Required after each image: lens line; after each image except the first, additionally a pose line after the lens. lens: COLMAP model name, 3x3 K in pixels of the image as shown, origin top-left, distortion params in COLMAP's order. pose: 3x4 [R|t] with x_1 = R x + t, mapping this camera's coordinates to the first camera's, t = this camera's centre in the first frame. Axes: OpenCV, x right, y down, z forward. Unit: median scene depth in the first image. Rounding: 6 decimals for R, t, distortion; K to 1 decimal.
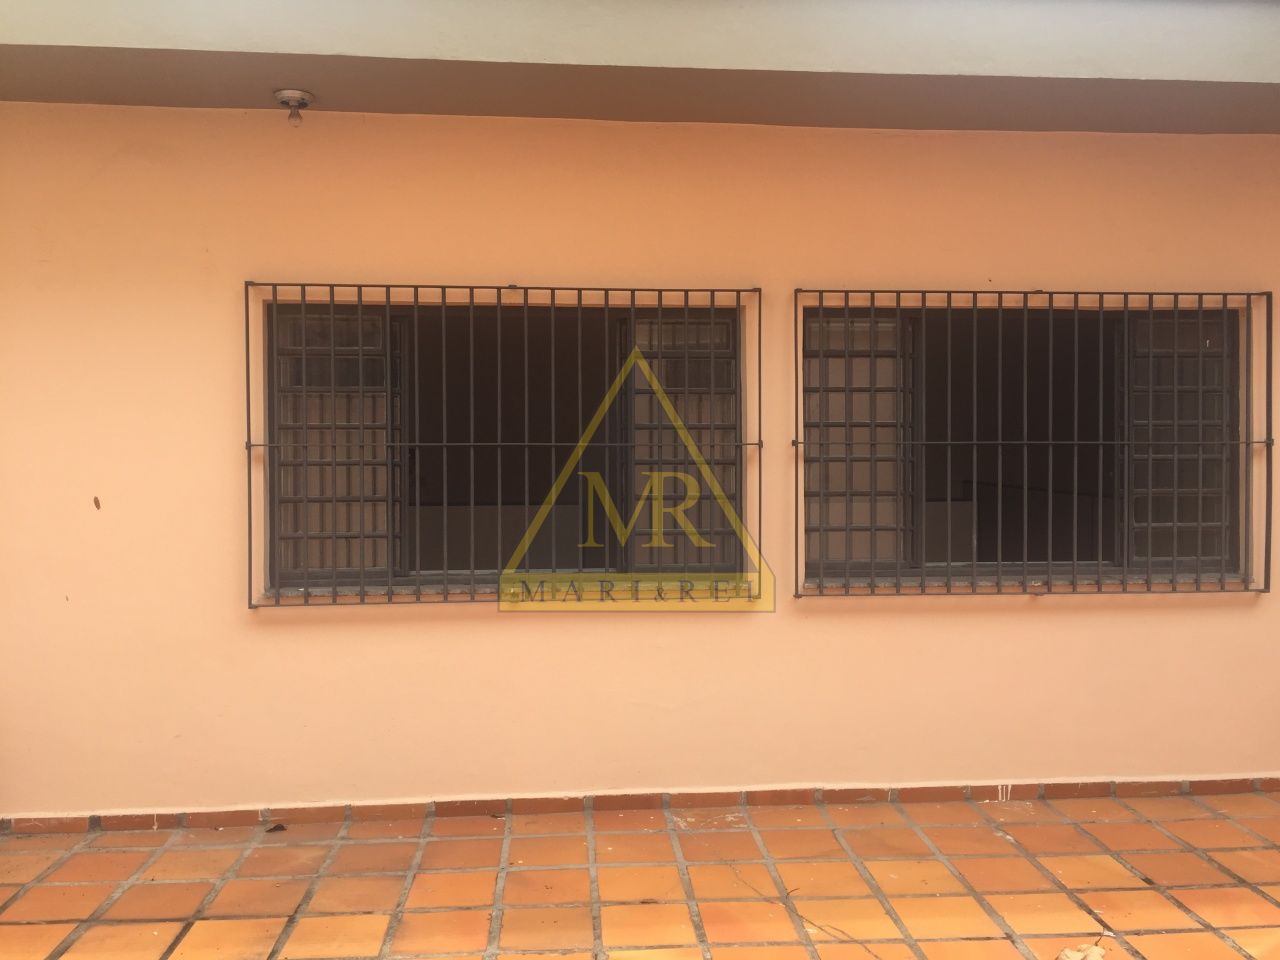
lens RADIAL K [[1084.6, 0, 635.9], [0, 1084.6, 470.6], [0, 0, 1]] dist [0.072610, -0.089874]
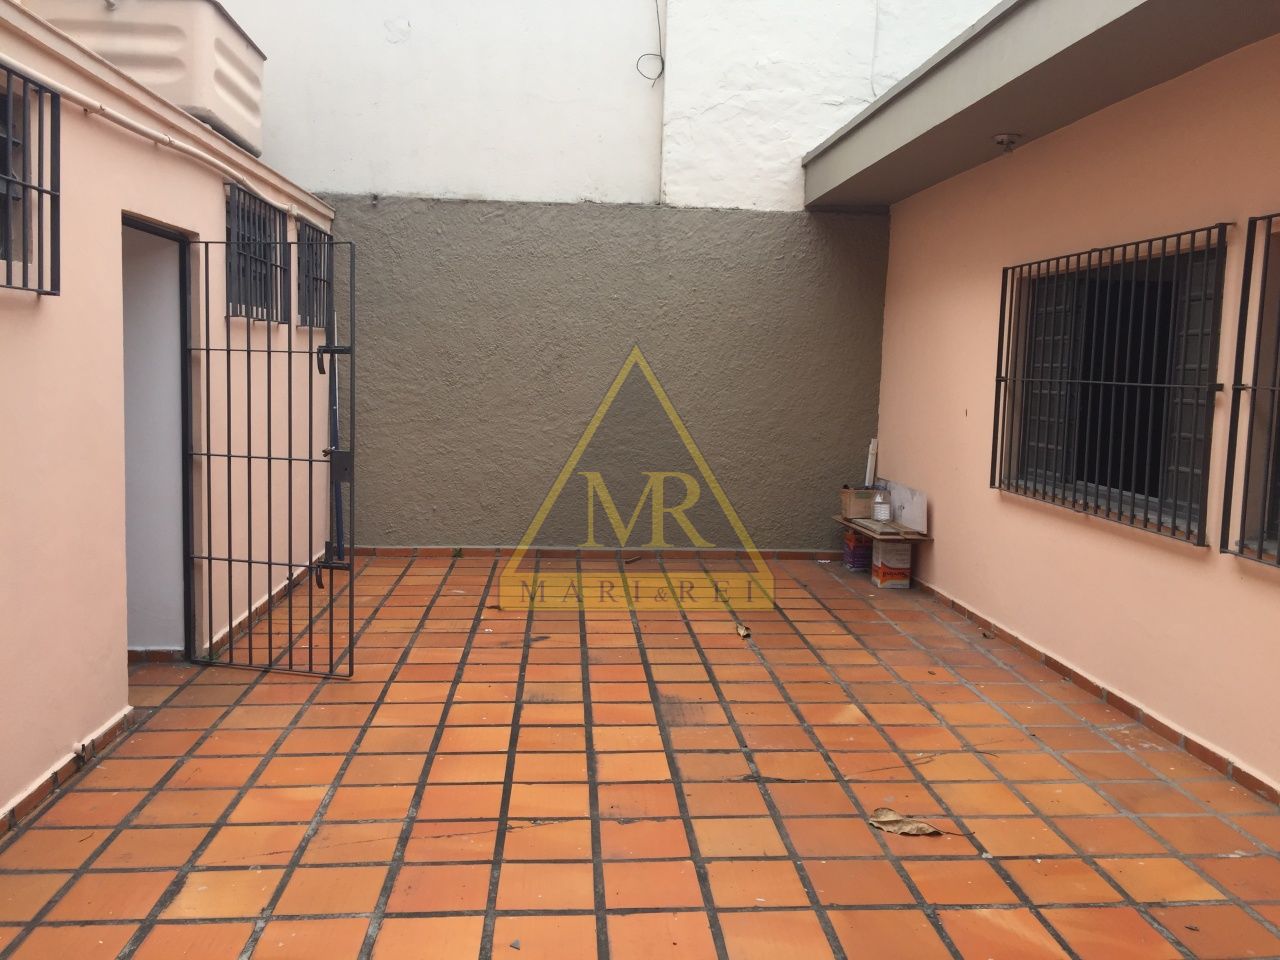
lens RADIAL K [[1084.6, 0, 635.9], [0, 1084.6, 470.6], [0, 0, 1]] dist [0.072610, -0.089874]
pose [[-0.008665, 0.097135, -0.995233, 1.273093], [-0.048619, 0.994053, 0.097443, -0.021442], [0.998780, 0.049232, -0.003891, 0.585379]]
